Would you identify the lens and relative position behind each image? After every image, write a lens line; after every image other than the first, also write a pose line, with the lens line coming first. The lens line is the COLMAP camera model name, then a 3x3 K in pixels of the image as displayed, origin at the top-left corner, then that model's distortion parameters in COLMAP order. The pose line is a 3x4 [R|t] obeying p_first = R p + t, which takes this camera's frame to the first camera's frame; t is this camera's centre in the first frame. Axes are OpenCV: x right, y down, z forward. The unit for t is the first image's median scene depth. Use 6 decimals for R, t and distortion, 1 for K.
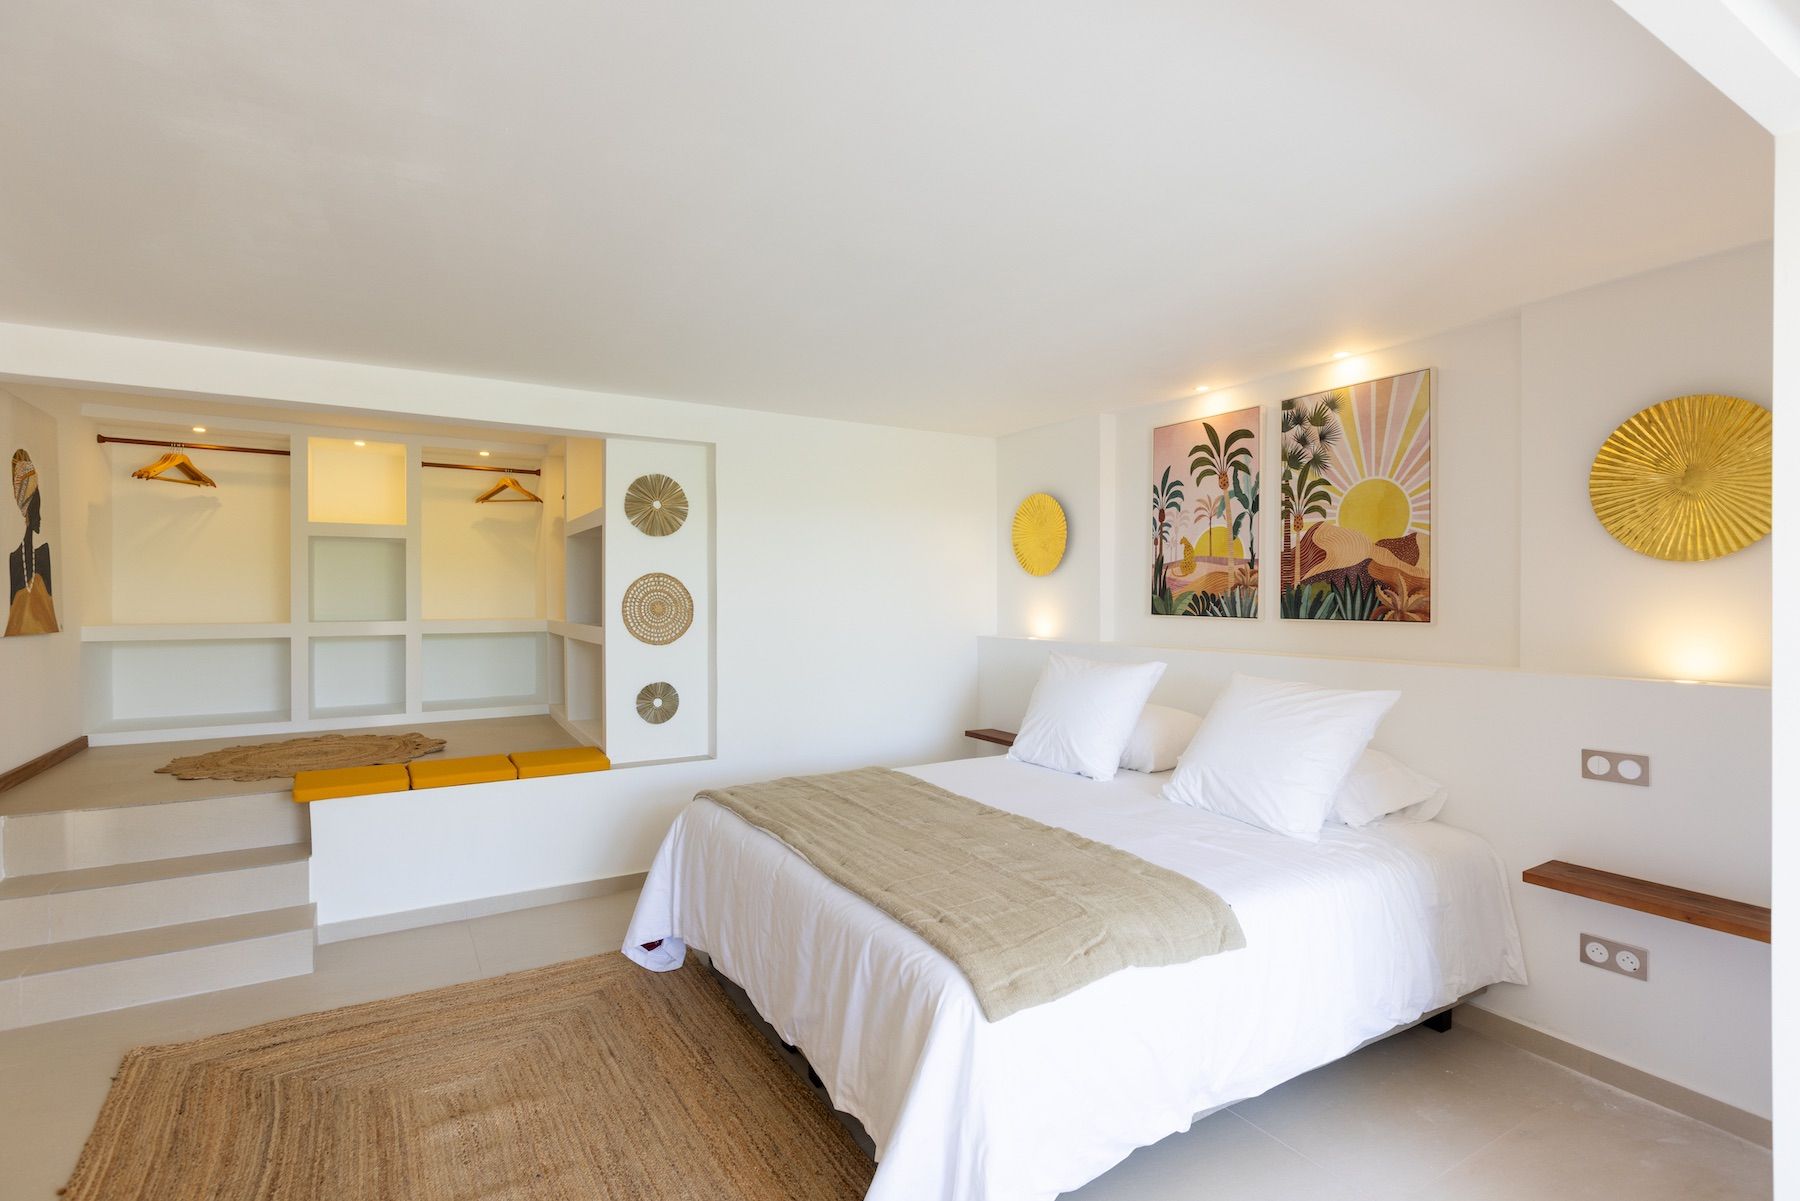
lens RADIAL K [[866.7, 0, 900.0], [0, 866.7, 600.5], [0, 0, 1]] dist [-0.003779, -0.001199]
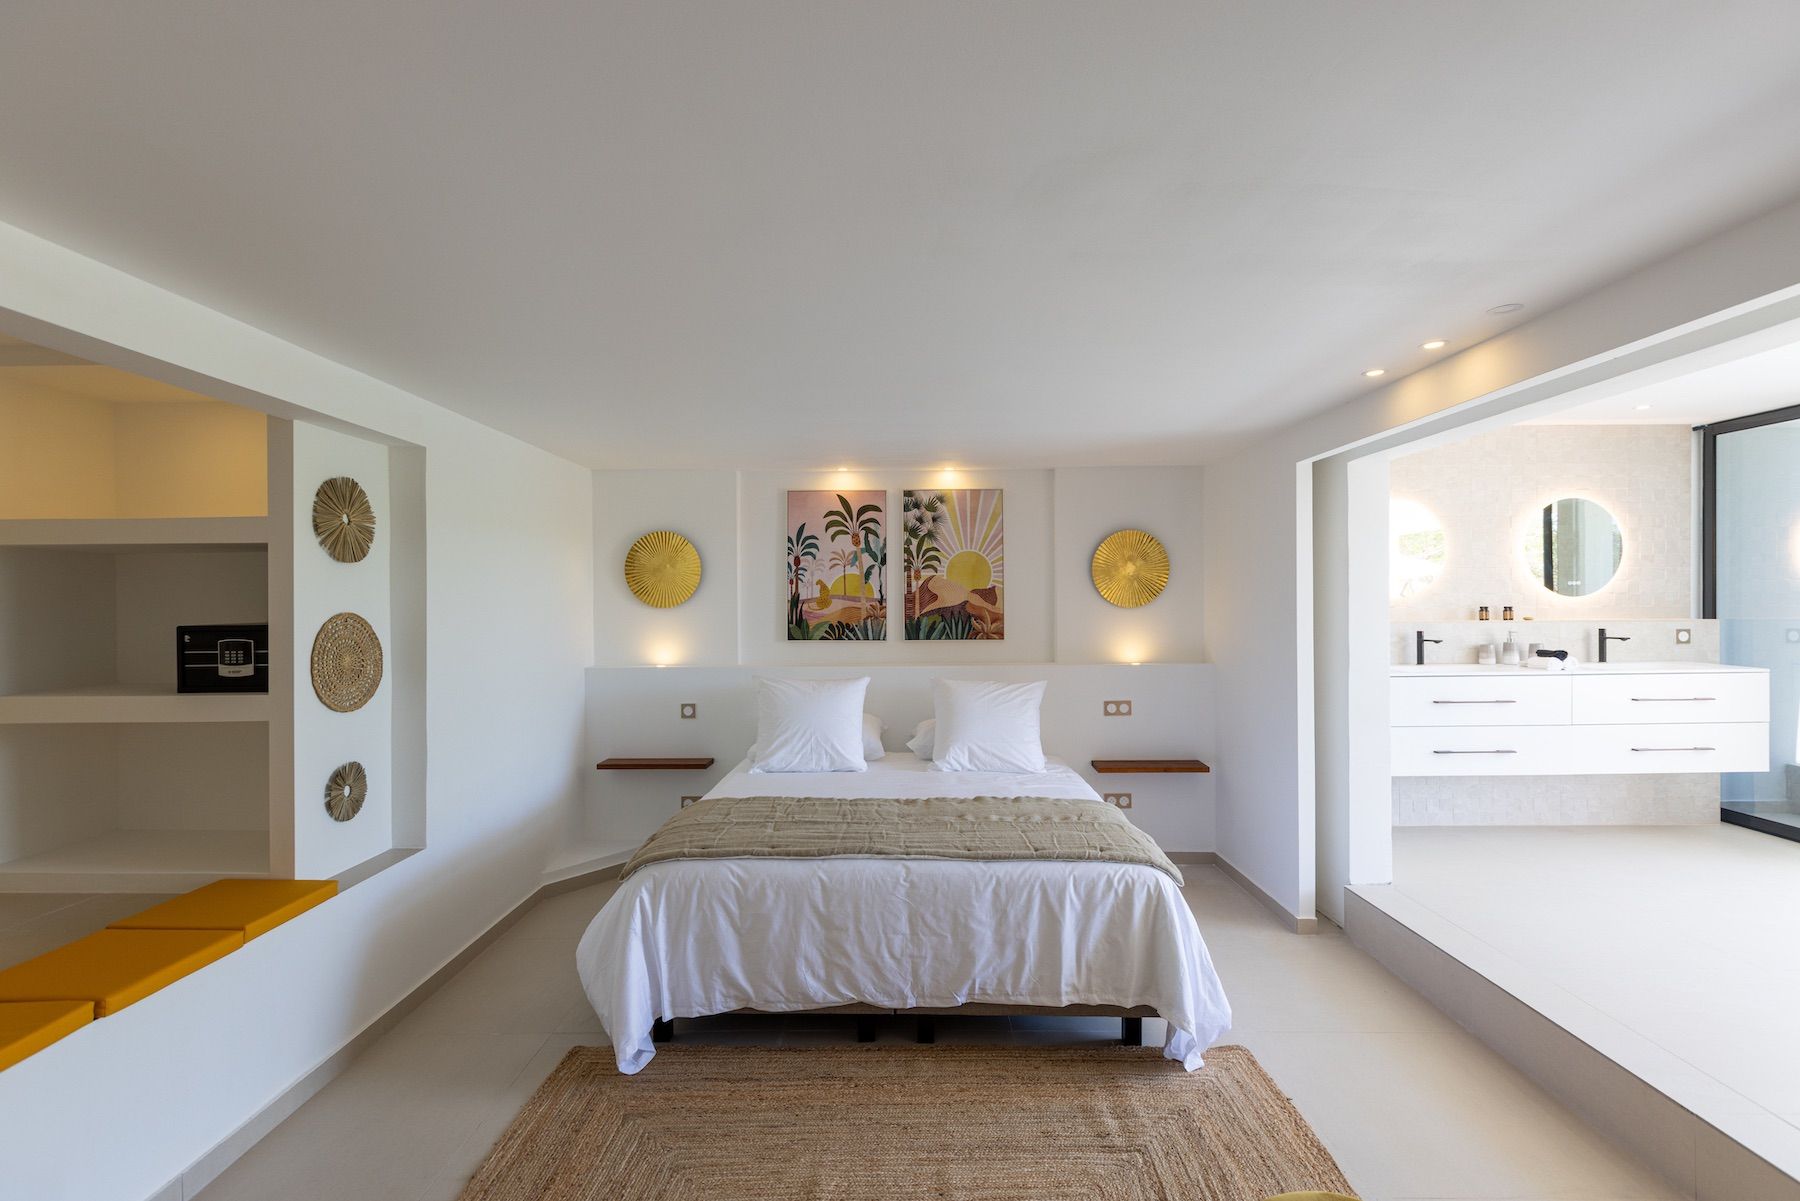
lens RADIAL K [[832.5, 0, 900.0], [0, 832.5, 600.5], [0, 0, 1]] dist [-0.001208, -0.000083]
pose [[0.517185, -0.003597, 0.855866, -0.760433], [0.010992, 0.999937, -0.002440, -0.042169], [-0.855803, 0.010670, 0.517191, 0.285232]]
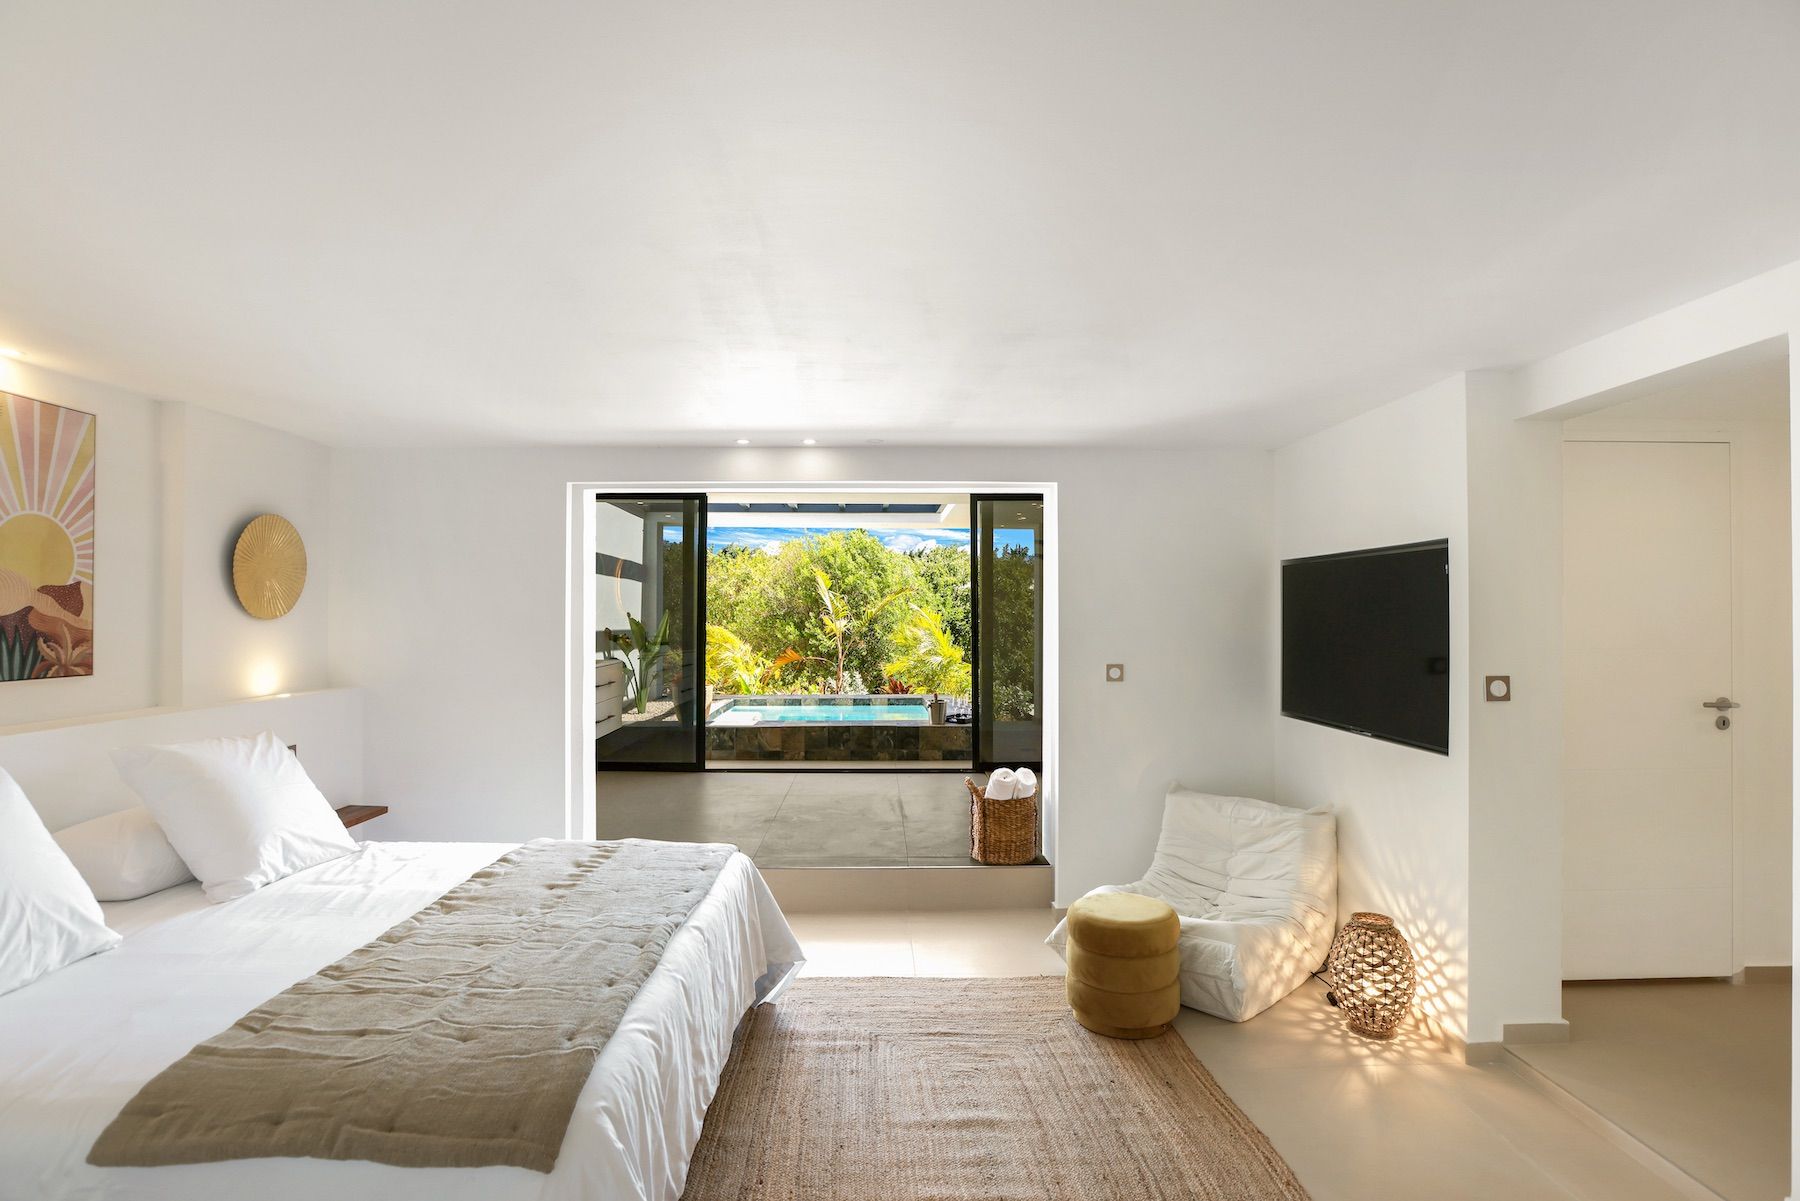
lens RADIAL K [[853.9, 0, 900.0], [0, 853.9, 600.5], [0, 0, 1]] dist [-0.003153, -0.000595]
pose [[-0.870536, 0.008898, 0.492025, -0.559729], [0.001615, 0.999883, -0.015226, -0.036629], [-0.492103, -0.012460, -0.870448, 1.193066]]
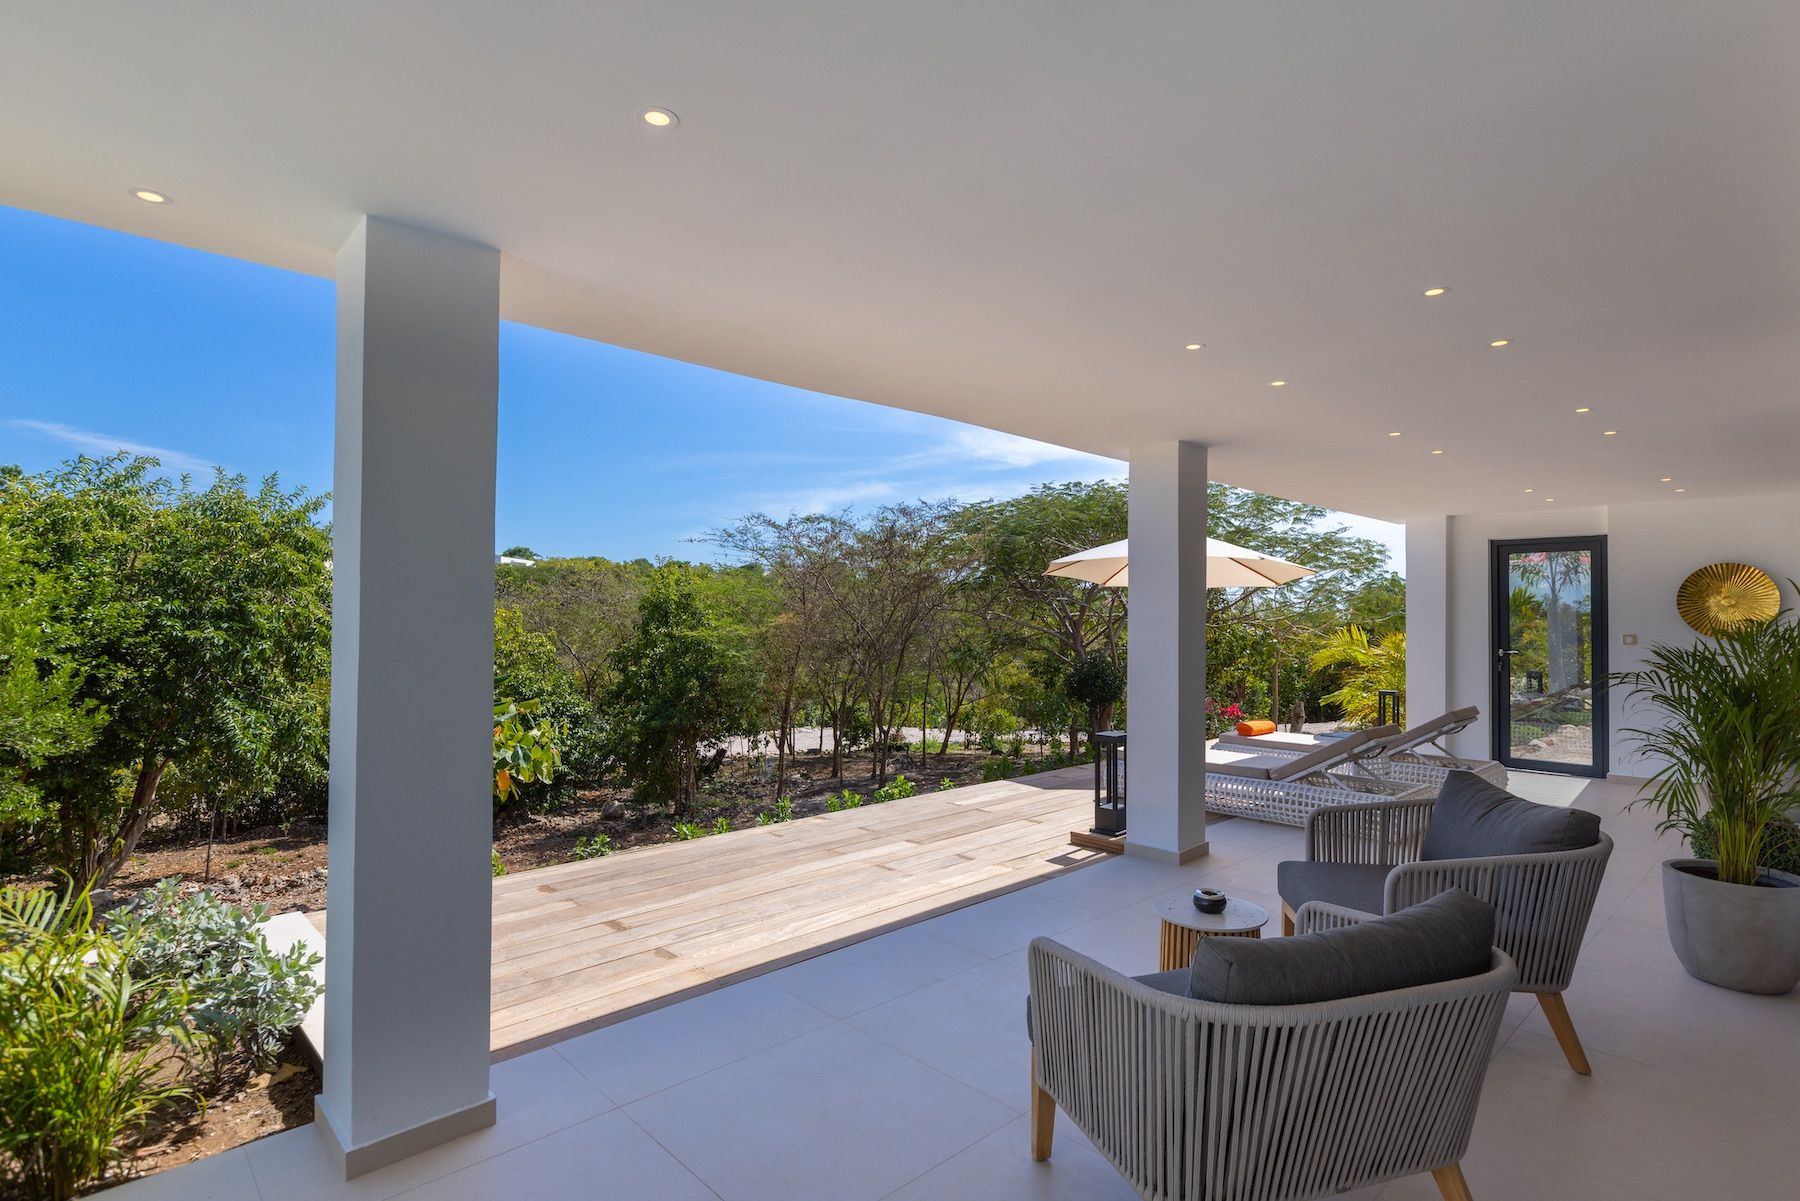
lens RADIAL K [[875.5, 0, 900.0], [0, 875.5, 600.5], [0, 0, 1]] dist [-0.000504, -0.000044]
pose [[-0.977831, -0.008717, -0.209215, 0.232591], [-0.006373, 0.999909, -0.011877, -0.066632], [0.209300, -0.010280, -0.977798, -0.899907]]
